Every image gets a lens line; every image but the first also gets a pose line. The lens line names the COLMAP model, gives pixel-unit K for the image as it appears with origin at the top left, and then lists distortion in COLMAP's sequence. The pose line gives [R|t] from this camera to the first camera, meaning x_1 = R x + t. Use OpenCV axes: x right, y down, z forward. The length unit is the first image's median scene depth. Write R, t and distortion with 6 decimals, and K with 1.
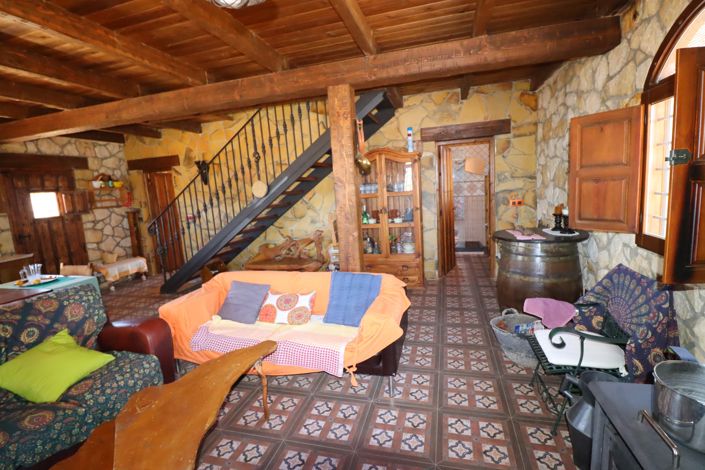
lens RADIAL K [[327.5, 0, 356.5], [0, 327.5, 235.5], [0, 0, 1]] dist [-0.012130, -0.007024]
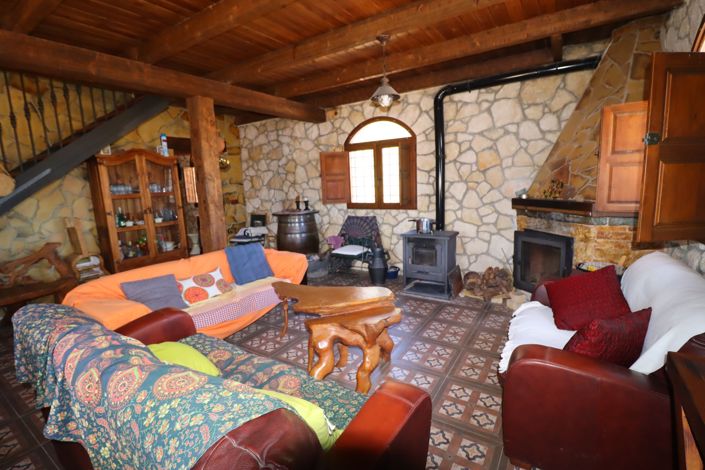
lens RADIAL K [[327.5, 0, 351.1], [0, 327.5, 235.1], [0, 0, 1]] dist [-0.012130, -0.007024]
pose [[0.305182, -0.101532, 0.946866, -0.993513], [0.164730, 0.984939, 0.052521, 0.069770], [-0.937938, 0.139948, 0.317312, 0.151543]]
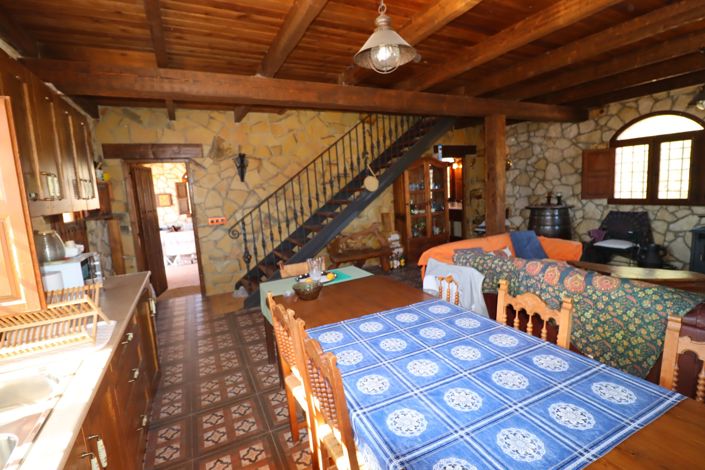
lens RADIAL K [[327.5, 0, 351.5], [0, 327.5, 232.6], [0, 0, 1]] dist [-0.012130, -0.007024]
pose [[0.746372, -0.069802, 0.661858, -1.517052], [0.111643, 0.993524, -0.021117, 0.056026], [-0.656098, 0.089653, 0.749331, 0.305232]]
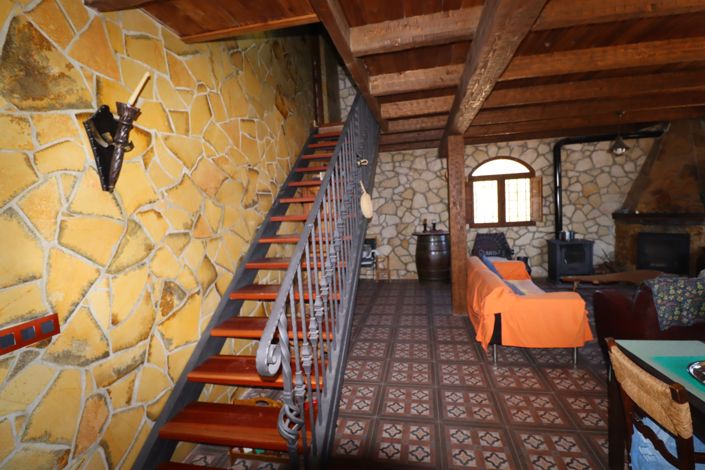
lens RADIAL K [[327.5, 0, 355.3], [0, 327.5, 231.4], [0, 0, 1]] dist [-0.012130, -0.007024]
pose [[-0.068153, -0.011653, 0.997607, -1.370214], [0.209631, 0.977442, 0.025739, -0.158158], [-0.975402, 0.210884, -0.064172, 1.497944]]
